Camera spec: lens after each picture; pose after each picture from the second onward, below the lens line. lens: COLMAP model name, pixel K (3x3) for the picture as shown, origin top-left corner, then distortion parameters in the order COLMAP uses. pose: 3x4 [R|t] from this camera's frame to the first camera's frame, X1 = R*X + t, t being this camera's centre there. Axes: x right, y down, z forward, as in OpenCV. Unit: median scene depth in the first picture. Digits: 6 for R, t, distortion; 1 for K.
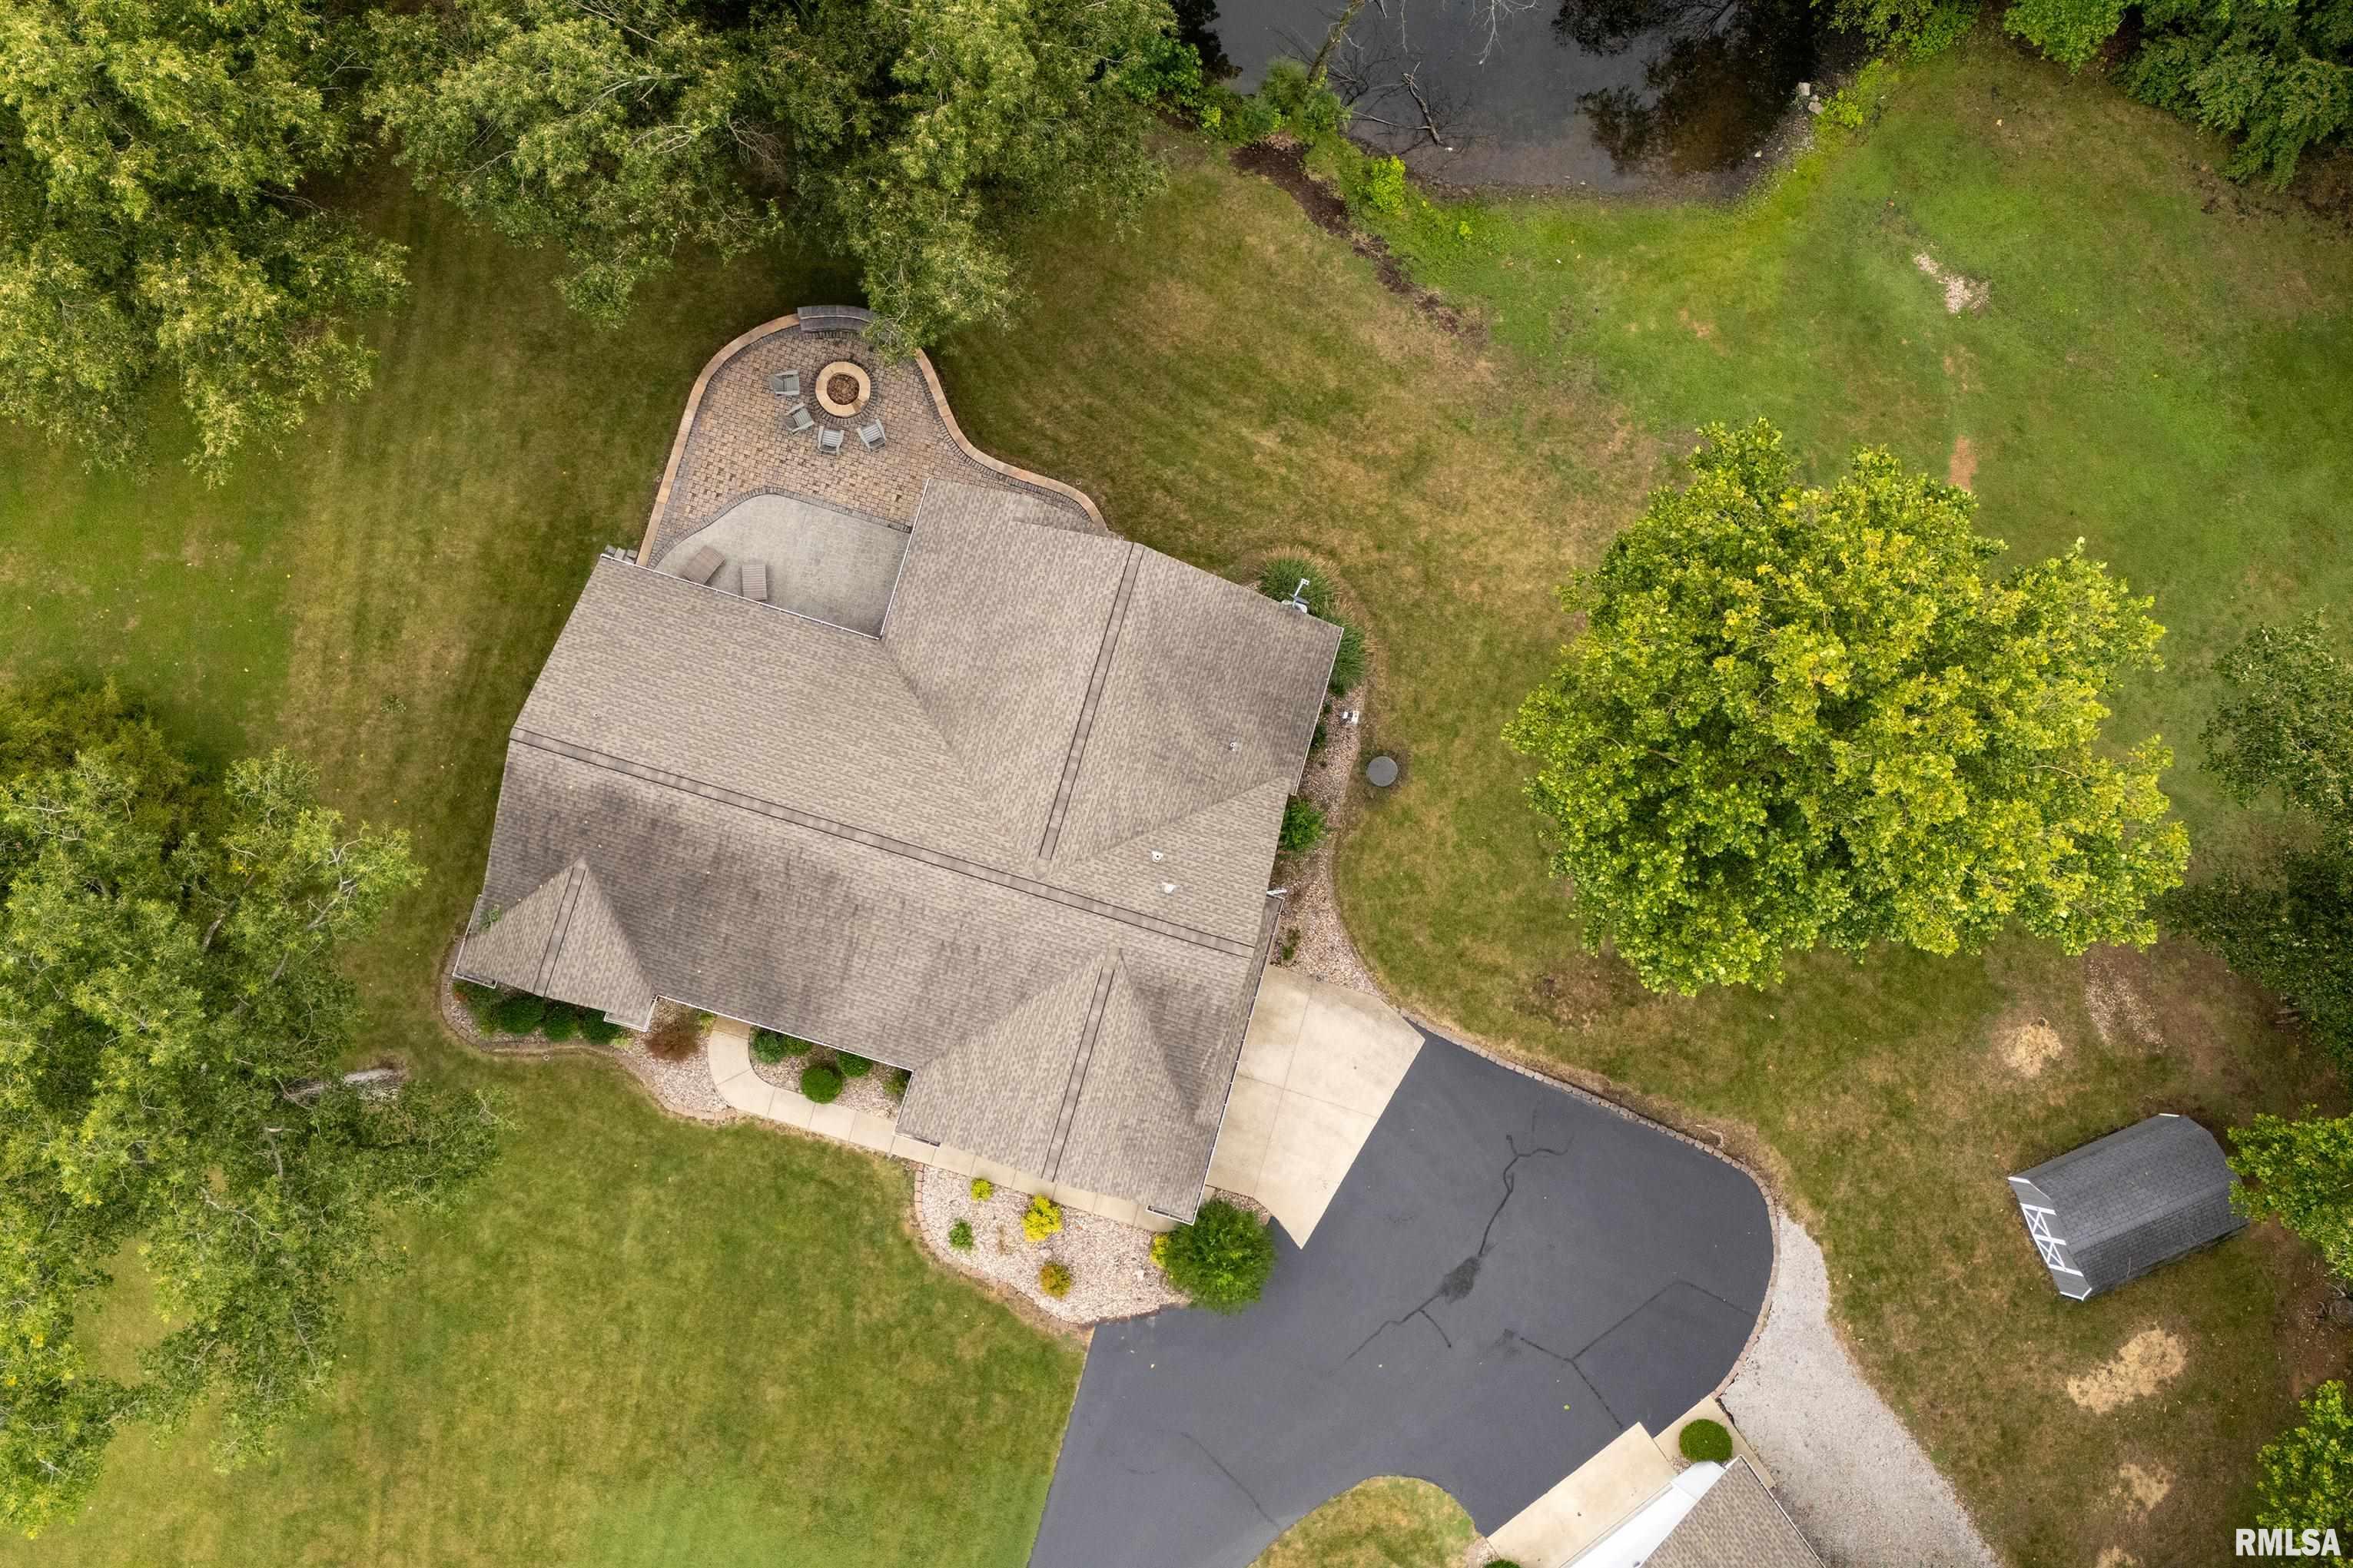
lens RADIAL K [[1978.2, 0, 1059.7], [0, 1978.2, 782.8], [0, 0, 1]] dist [0.085934, -0.008255]
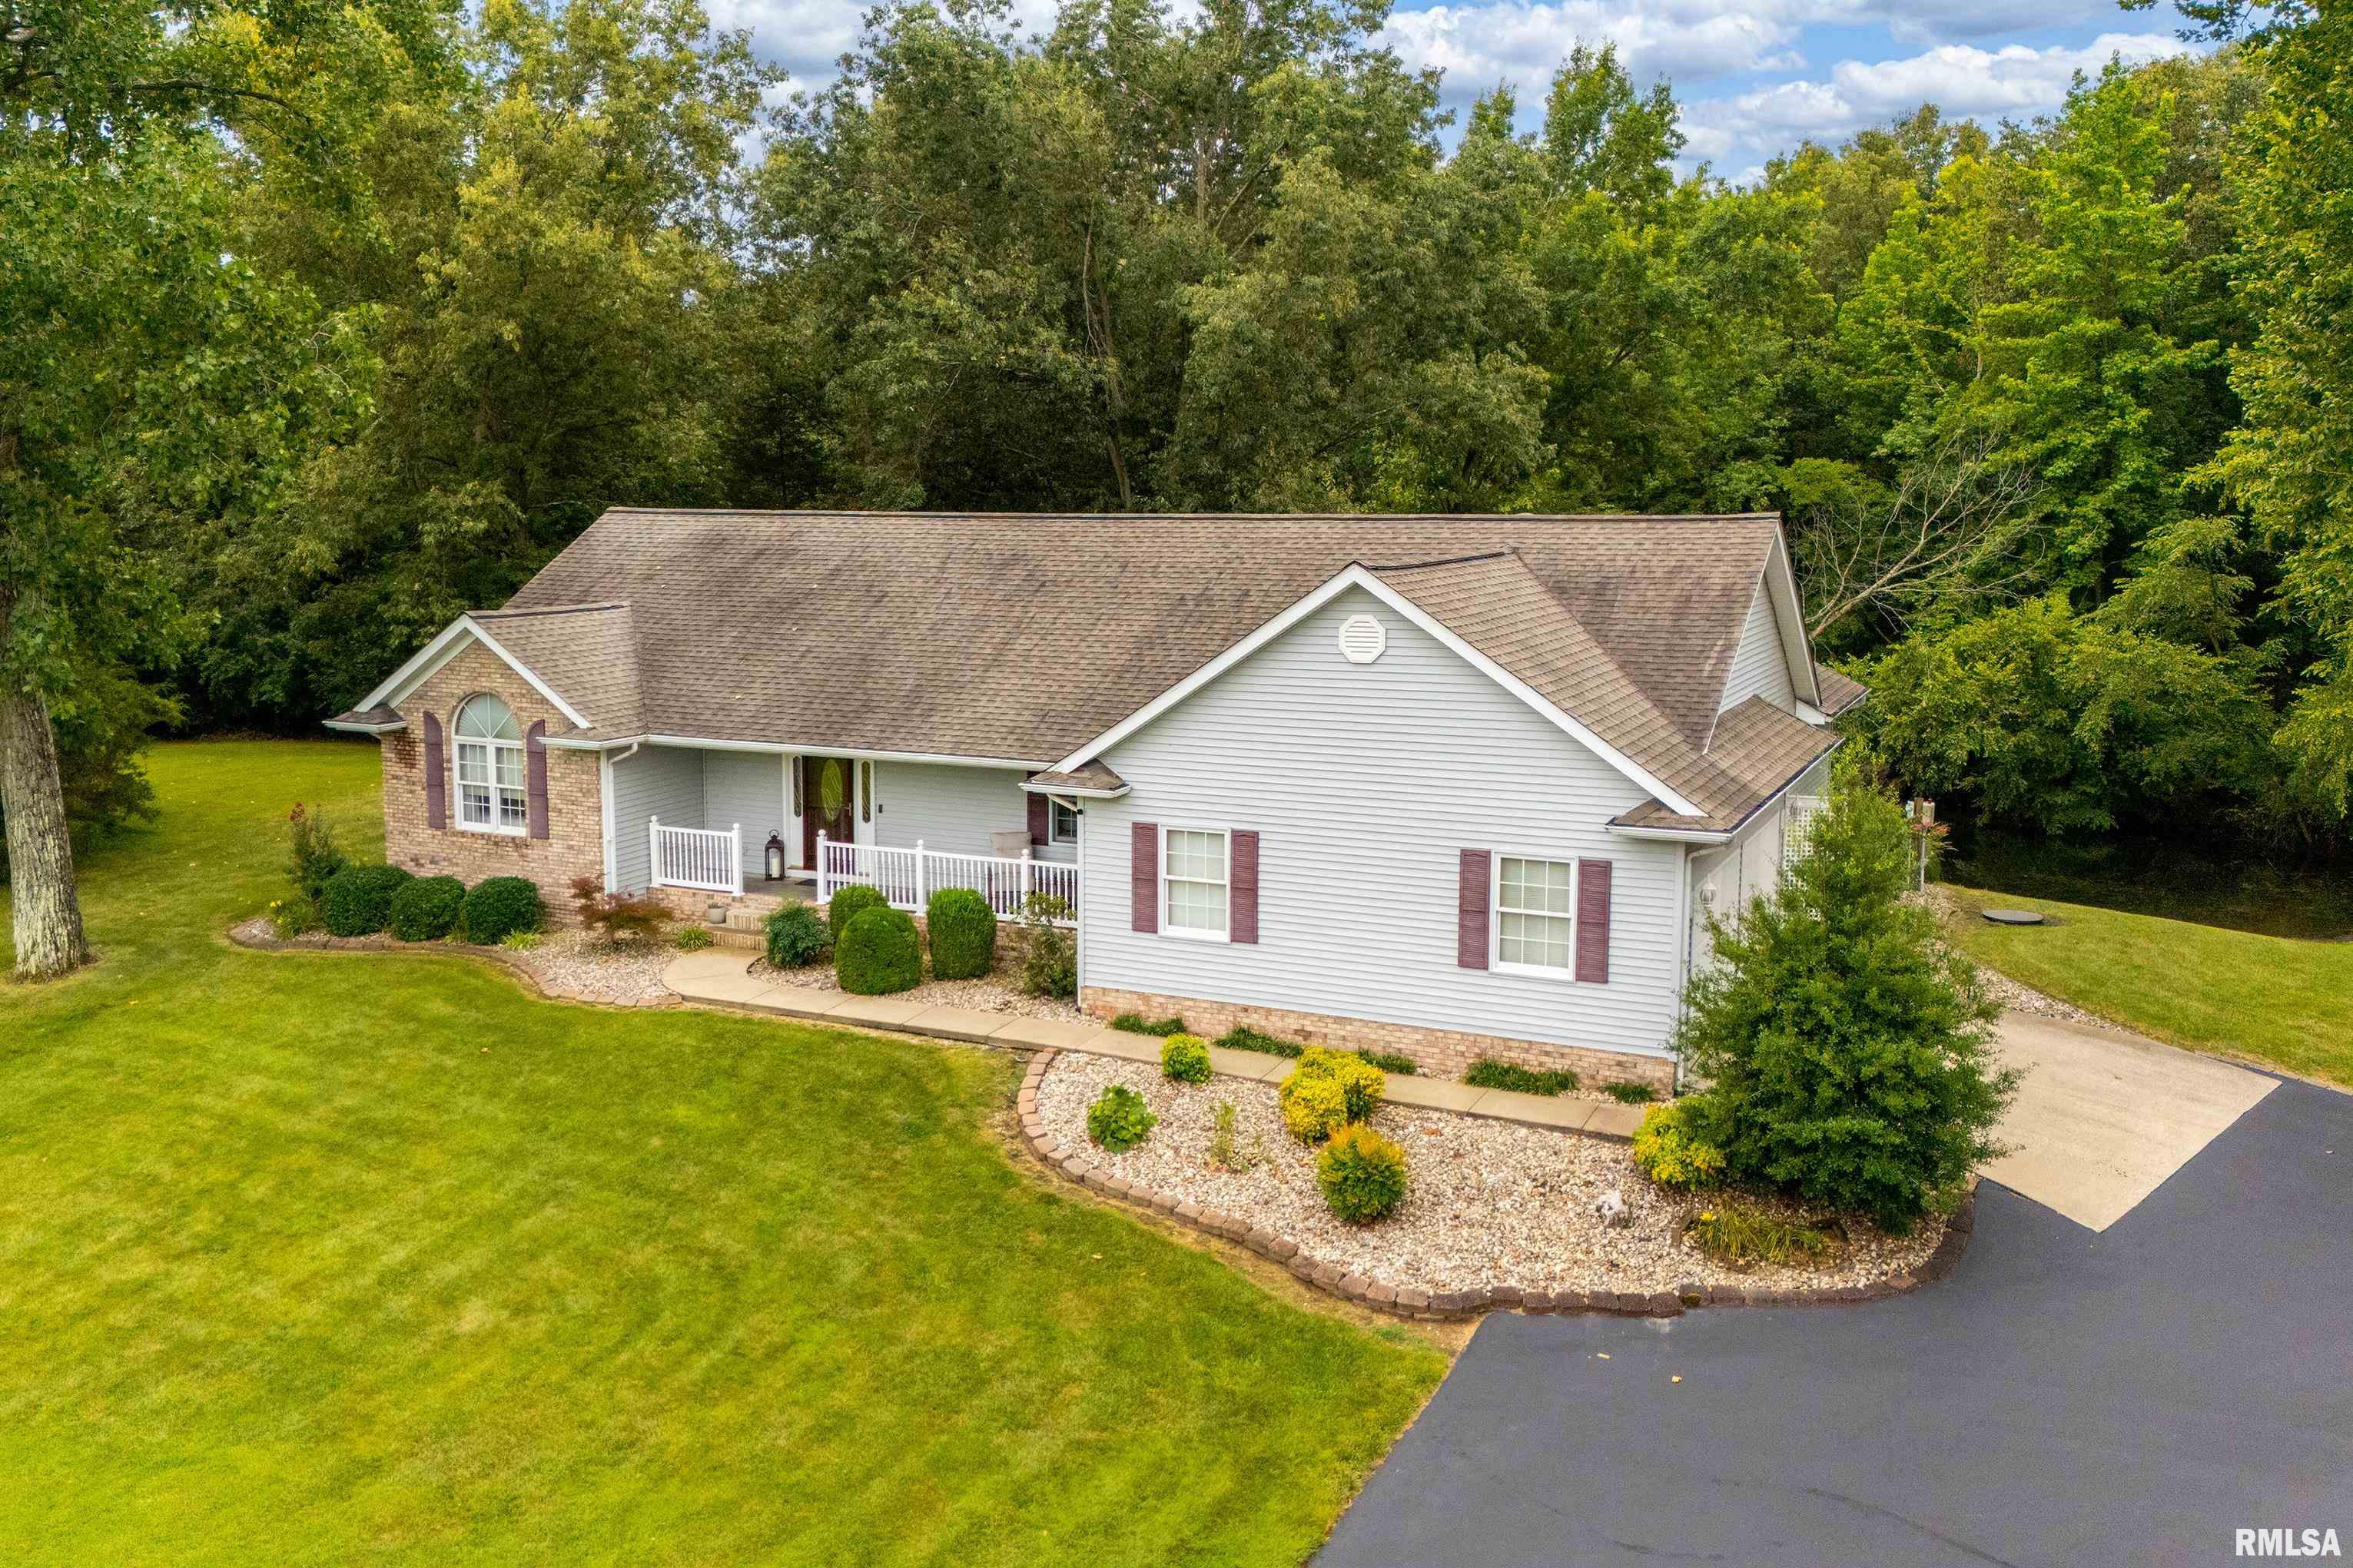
lens RADIAL K [[2035.3, 0, 1057.3], [0, 2035.3, 783.6], [0, 0, 1]] dist [0.097649, -0.186500]
pose [[0.981622, 0.000680, -0.190832, 0.013918], [-0.185570, 0.236650, -0.953709, 0.588386], [0.044512, 0.971595, 0.232427, 0.839334]]
